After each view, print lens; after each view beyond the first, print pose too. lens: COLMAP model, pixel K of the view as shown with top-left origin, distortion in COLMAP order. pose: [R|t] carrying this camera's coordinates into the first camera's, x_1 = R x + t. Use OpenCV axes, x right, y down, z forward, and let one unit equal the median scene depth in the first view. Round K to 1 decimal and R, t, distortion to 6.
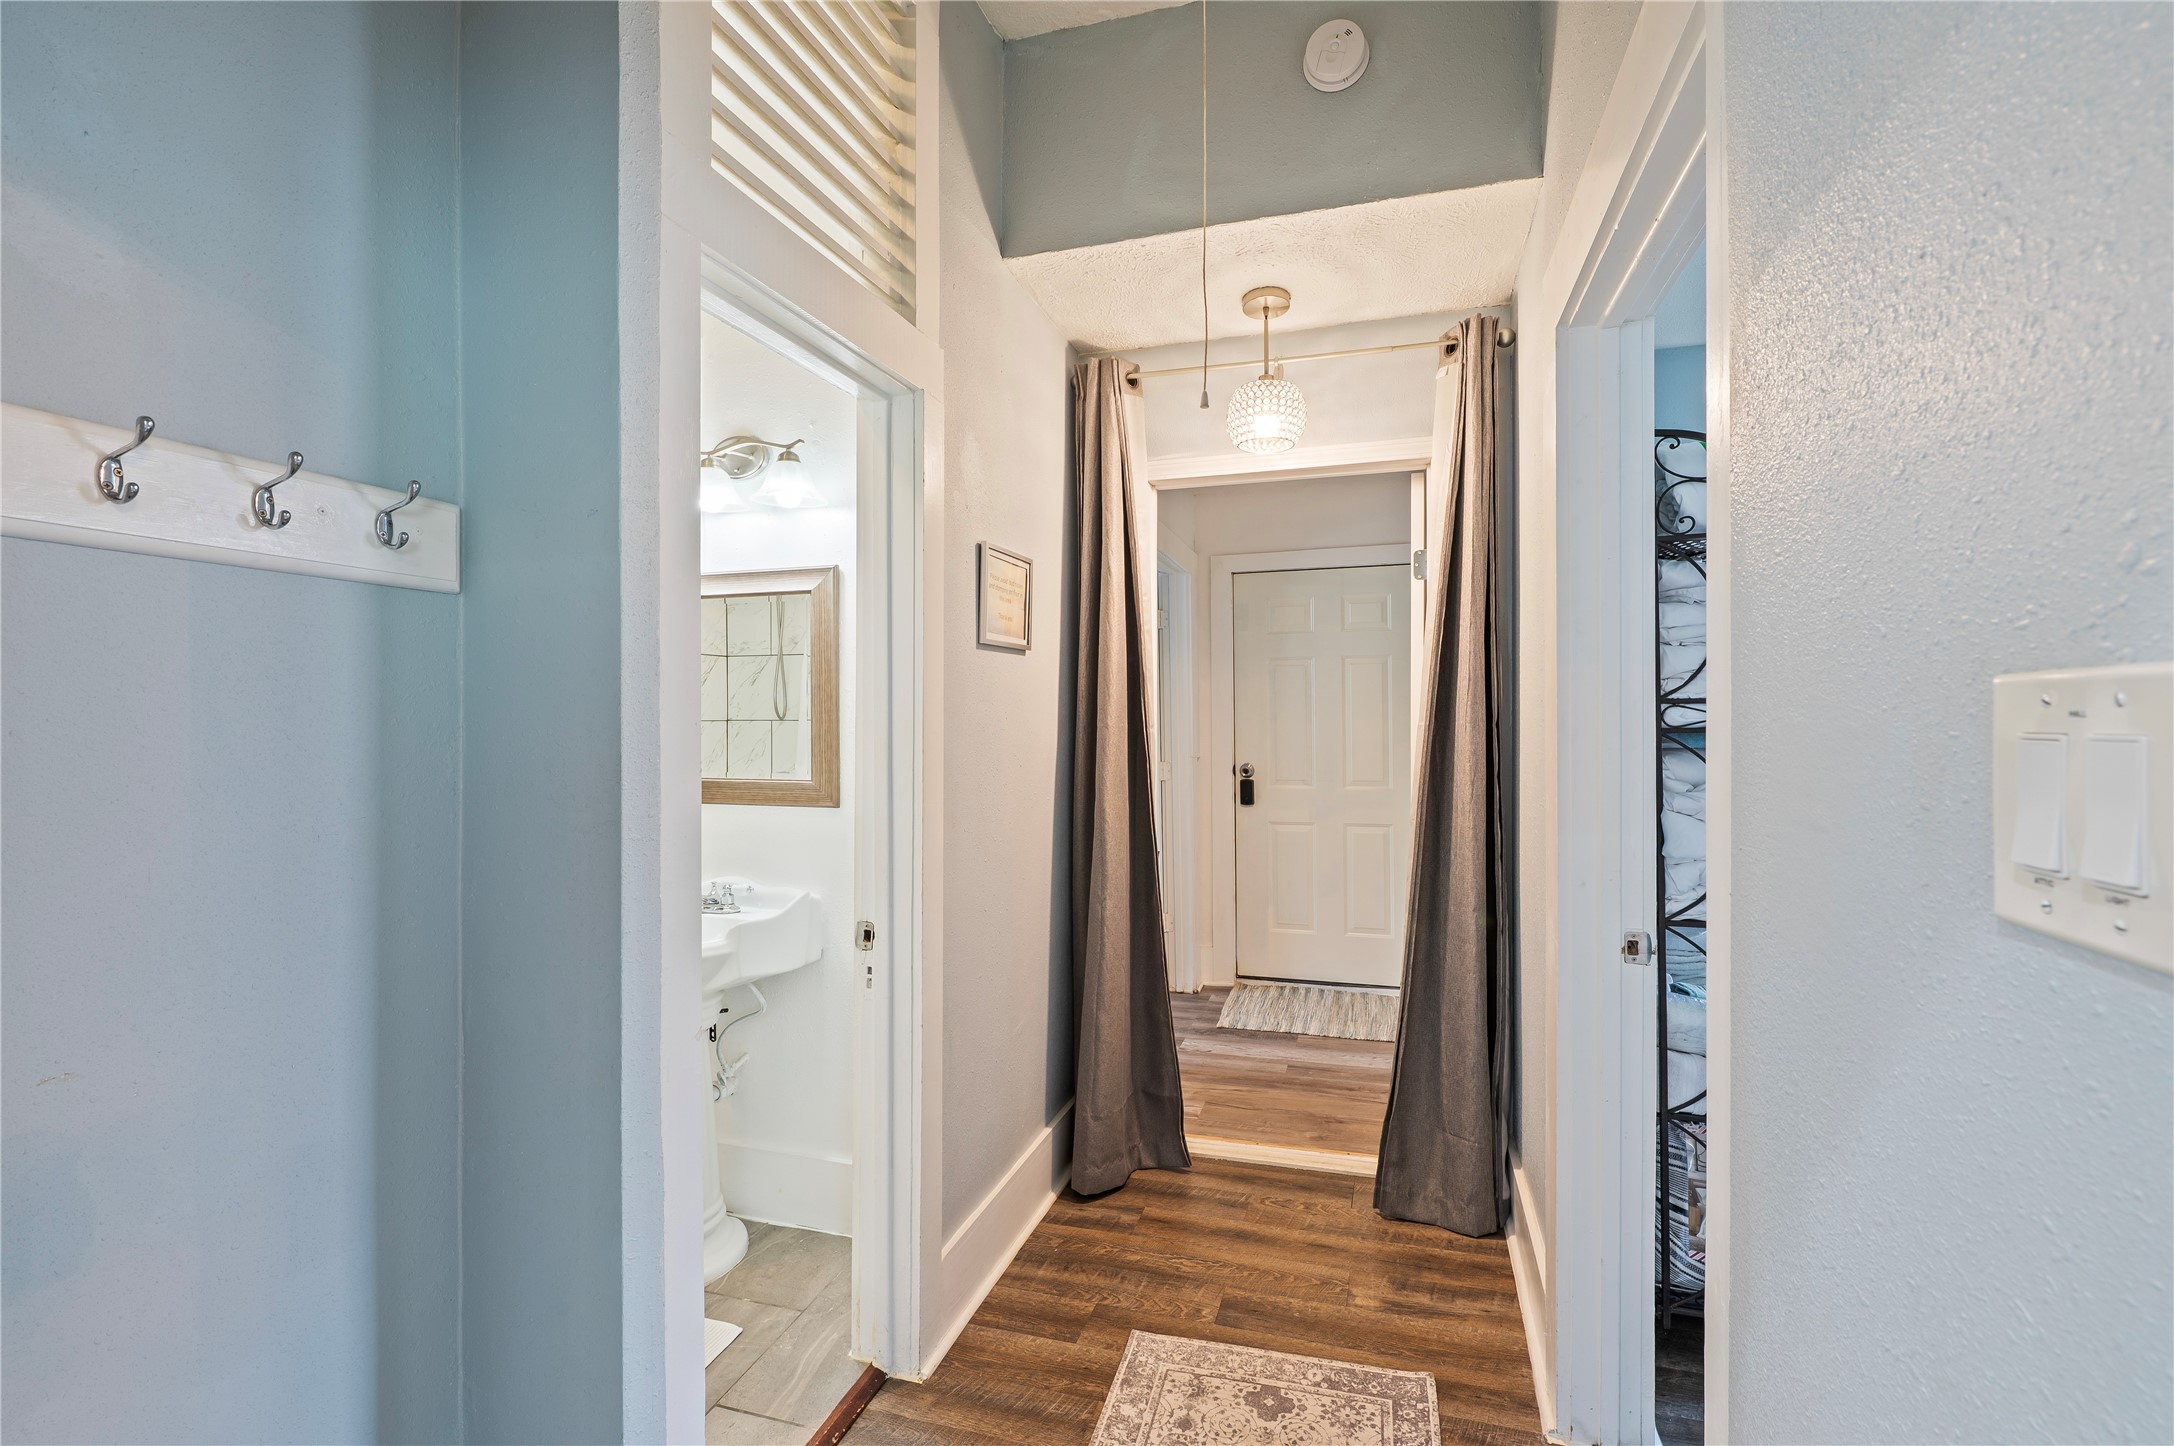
lens RADIAL K [[952.0, 0, 1091.0], [0, 952.0, 711.7], [0, 0, 1]] dist [-0.000344, -0.000067]
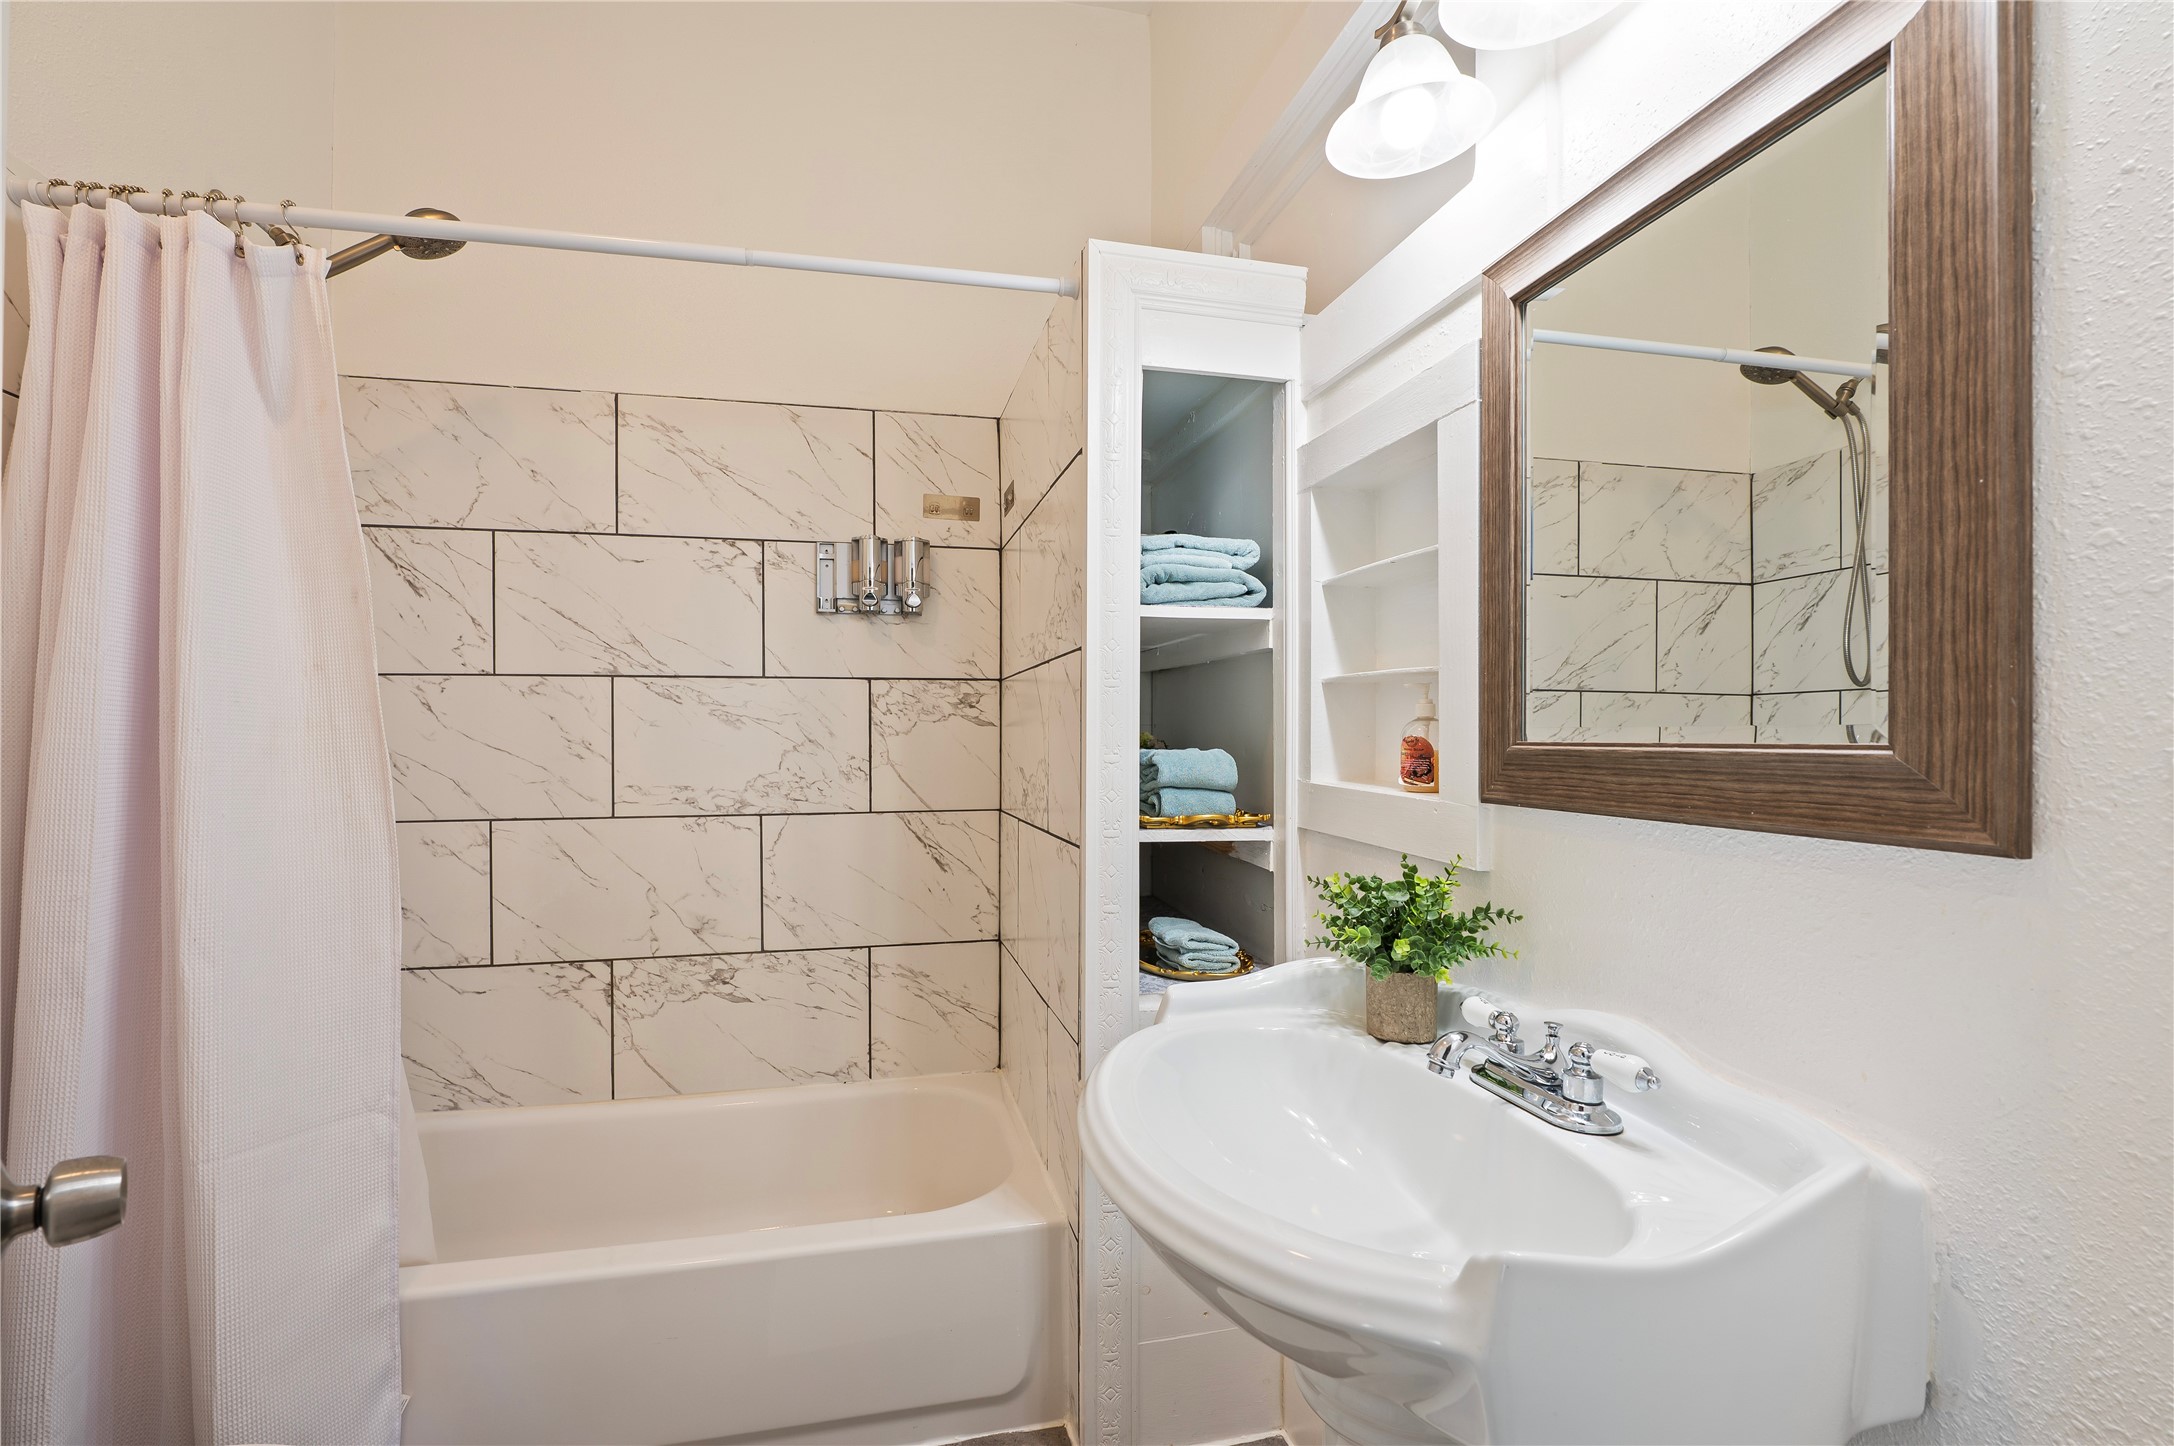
lens RADIAL K [[939.2, 0, 1063.4], [0, 939.2, 734.8], [0, 0, 1]] dist [0.001386, 0.000112]
pose [[0.500924, 0.003315, -0.865485, -0.179098], [-0.005571, 0.999984, 0.000607, 0.070494], [0.865473, 0.004517, 0.500935, 0.661276]]
